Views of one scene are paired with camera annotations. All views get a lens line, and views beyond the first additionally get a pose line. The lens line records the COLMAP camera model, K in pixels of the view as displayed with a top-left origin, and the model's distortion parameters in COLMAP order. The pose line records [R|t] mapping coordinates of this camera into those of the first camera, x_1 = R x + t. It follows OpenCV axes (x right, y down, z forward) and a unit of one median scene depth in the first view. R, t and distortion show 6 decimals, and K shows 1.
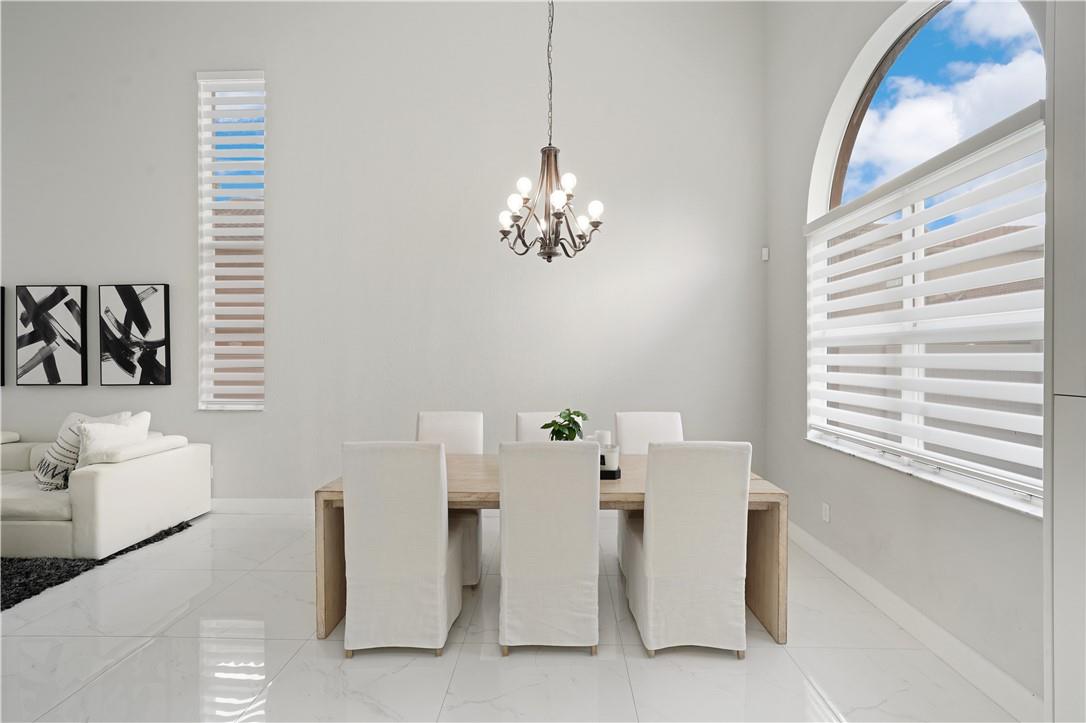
lens RADIAL K [[437.8, 0, 520.9], [0, 437.8, 357.5], [0, 0, 1]] dist [0.000248, 0.000289]
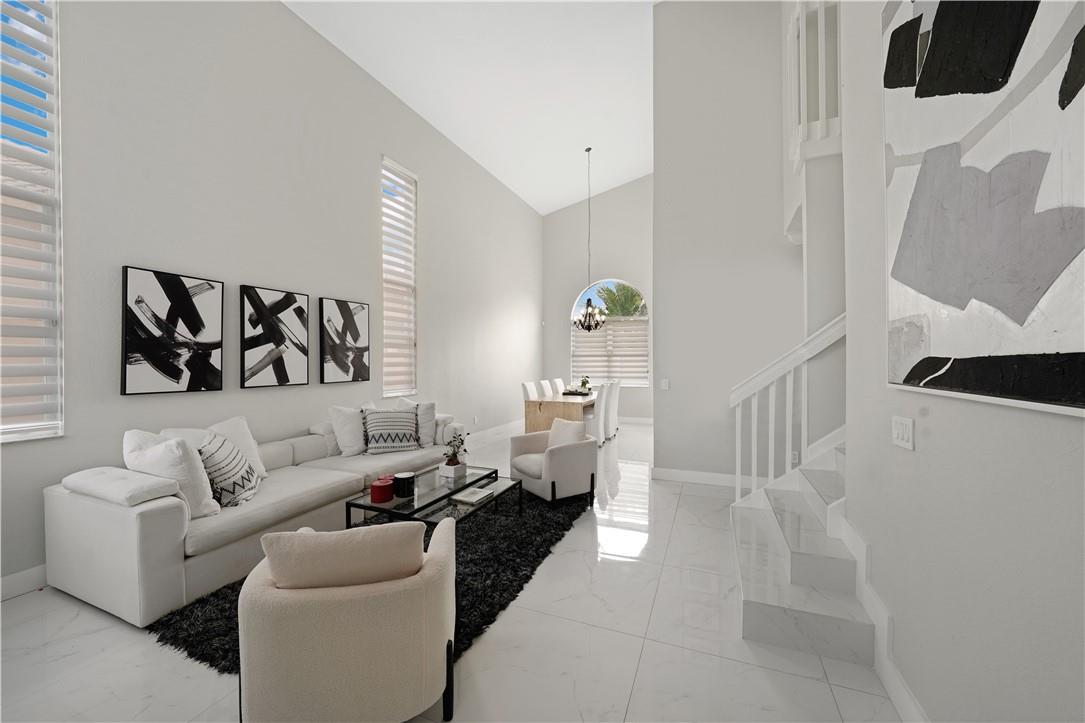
lens RADIAL K [[388.9, 0, 542.5], [0, 388.9, 361.5], [0, 0, 1]] dist [-0.000014, 0.000015]
pose [[0.375190, -0.000662, 0.926948, -1.699962], [0.004679, 0.999988, -0.001180, 0.008782], [-0.926936, 0.004780, 0.375189, 0.071484]]
